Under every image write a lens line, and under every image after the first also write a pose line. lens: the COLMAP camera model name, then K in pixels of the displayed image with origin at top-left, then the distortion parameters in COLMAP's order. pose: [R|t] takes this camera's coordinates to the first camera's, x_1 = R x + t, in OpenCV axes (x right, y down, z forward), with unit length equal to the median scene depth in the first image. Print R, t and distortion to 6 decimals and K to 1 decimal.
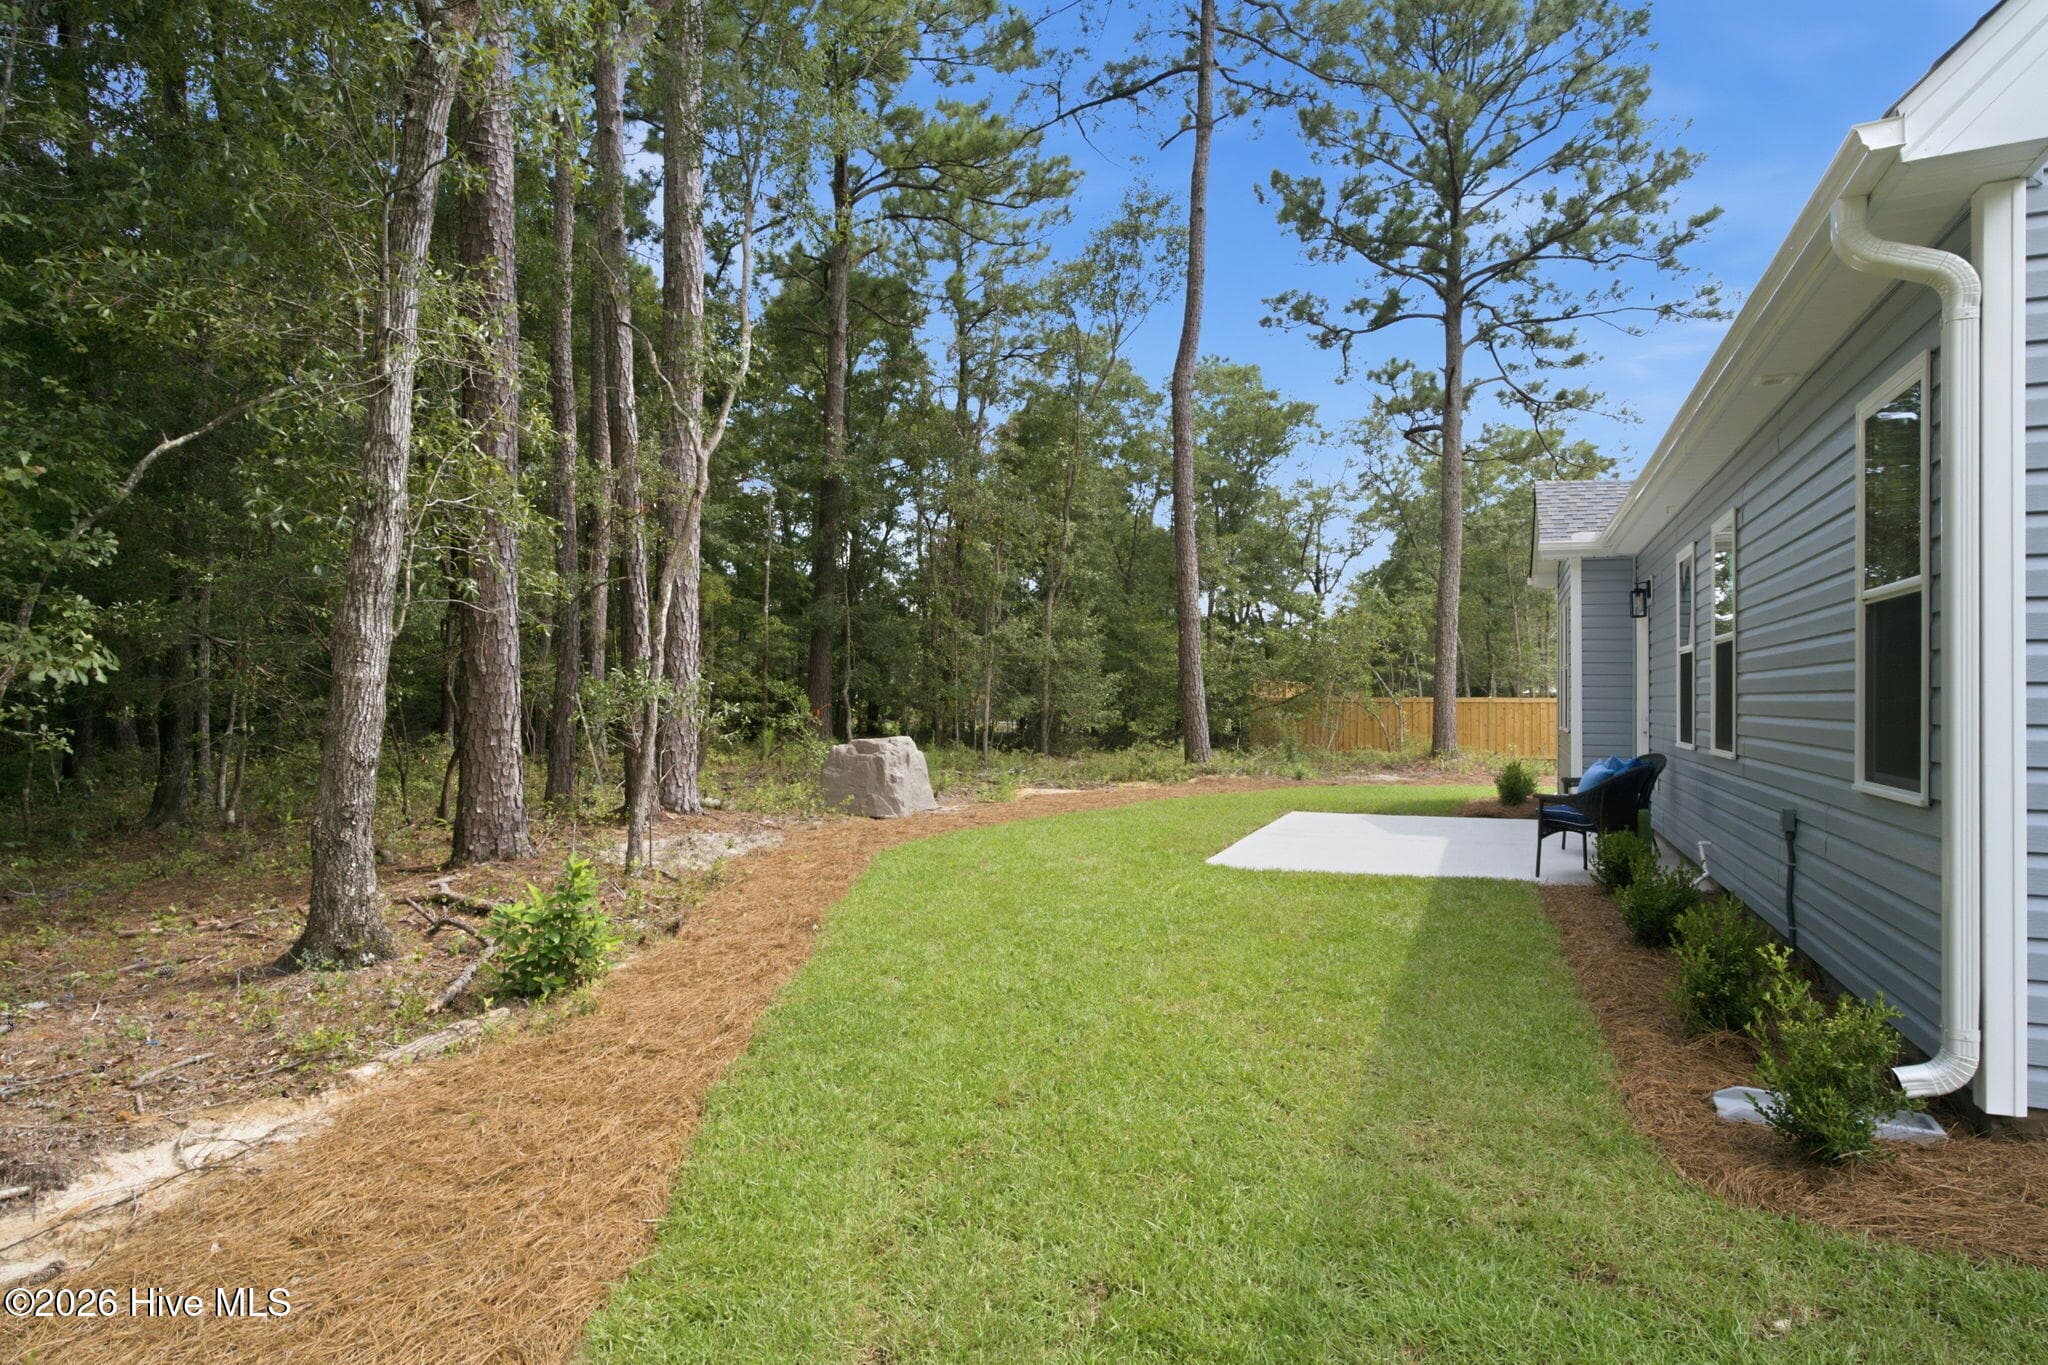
lens RADIAL K [[1150.5, 0, 1021.4], [0, 1150.5, 686.2], [0, 0, 1]] dist [0.000534, -0.000068]
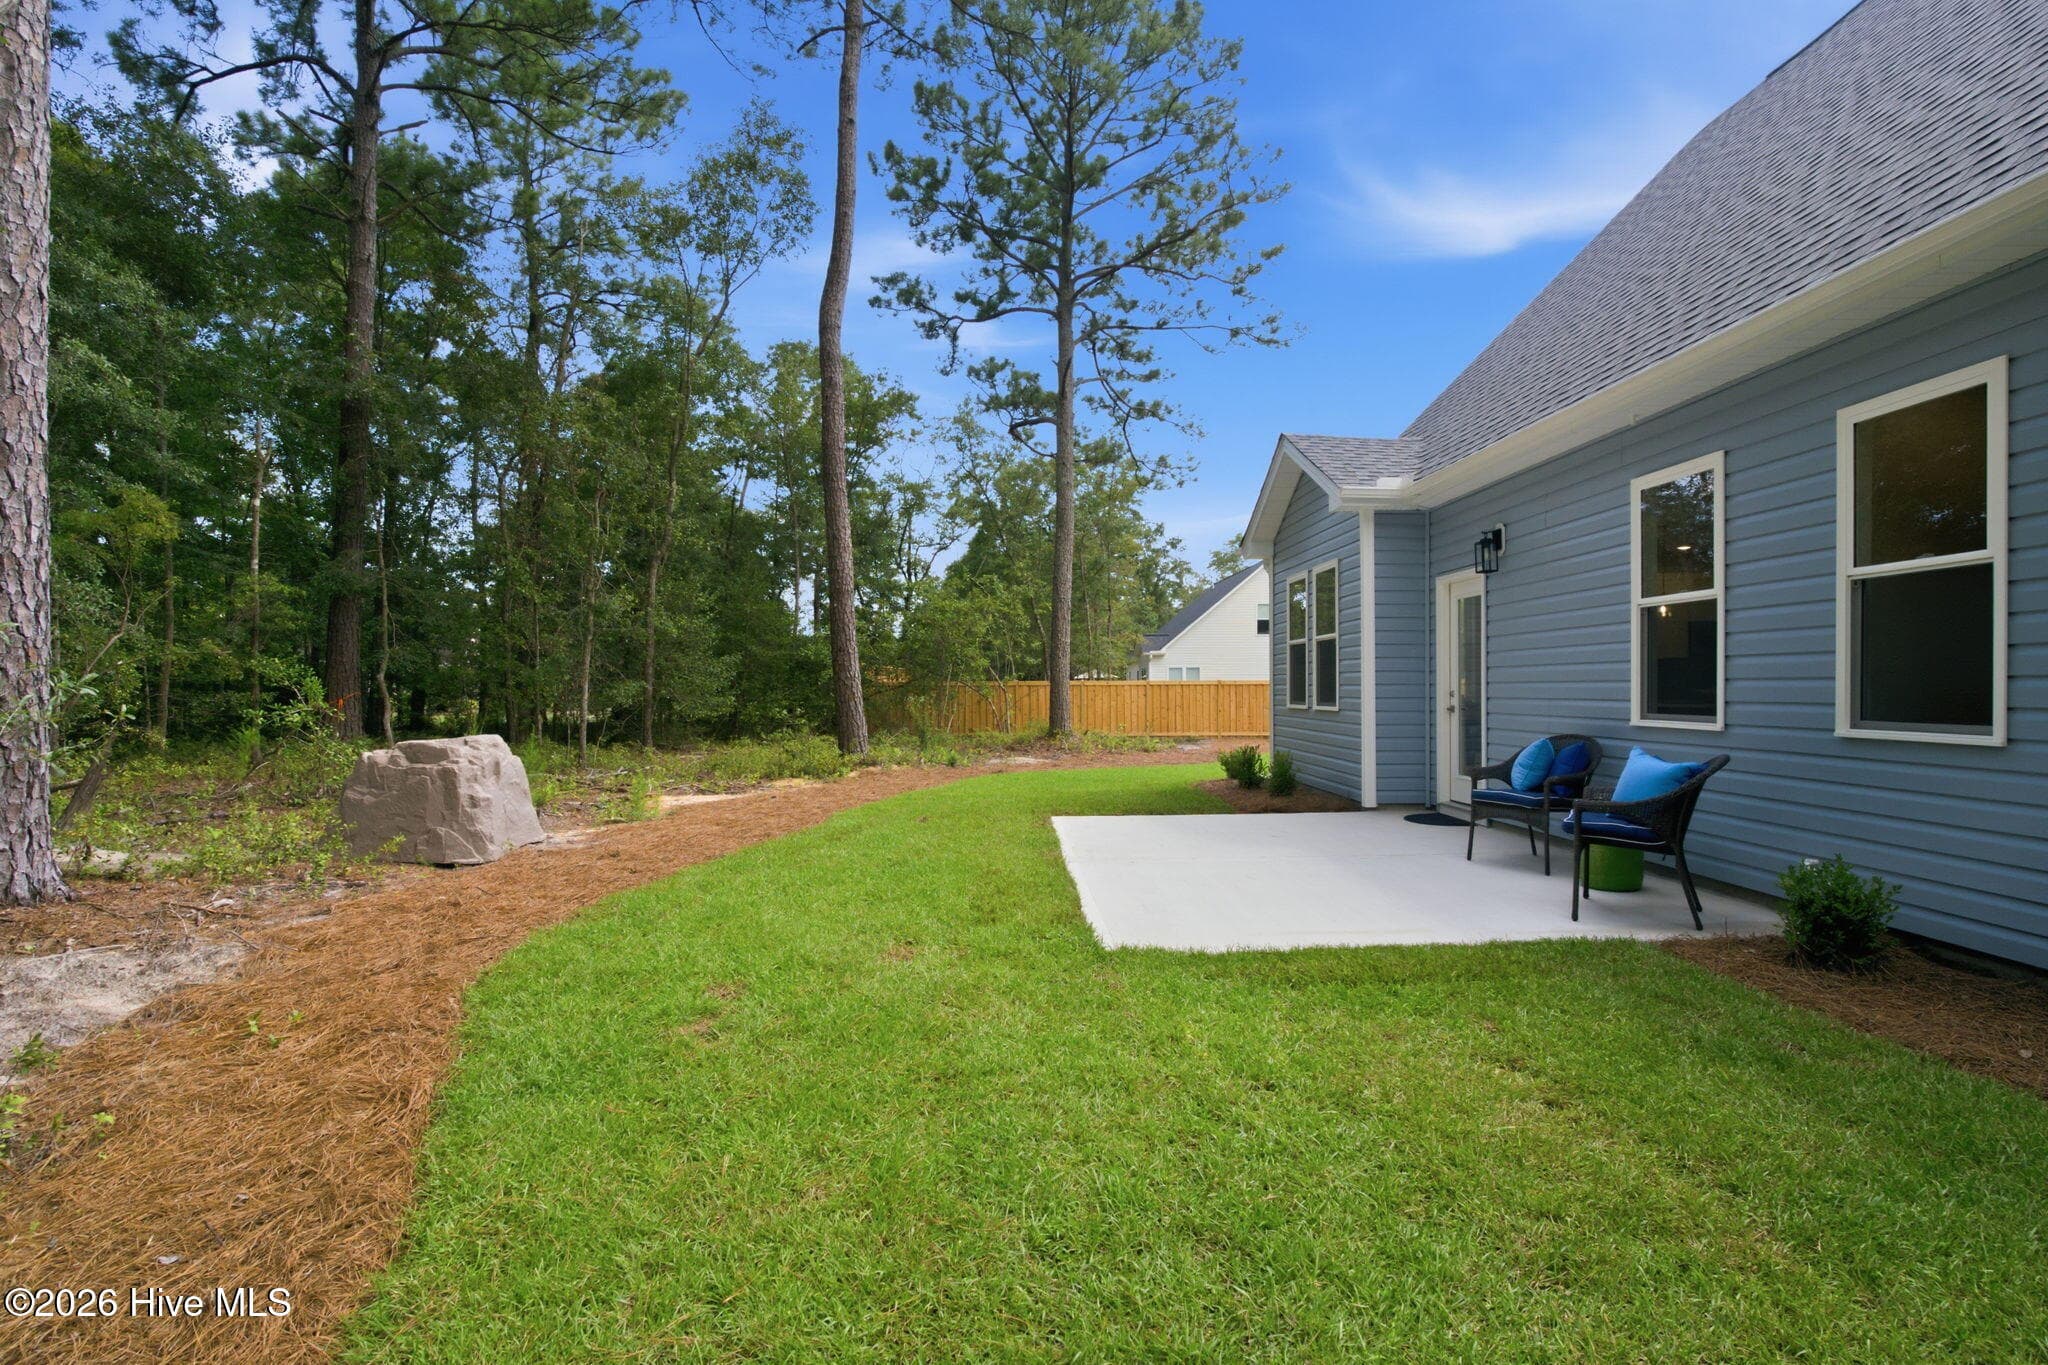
lens RADIAL K [[1008.7, 0, 1024.0], [0, 1008.7, 690.7], [0, 0, 1]] dist [0.004335, -0.002606]
pose [[0.914378, -0.009375, 0.404753, -0.027766], [0.003642, 0.999882, 0.014931, 0.005349], [-0.404845, -0.012178, 0.914304, 0.171614]]
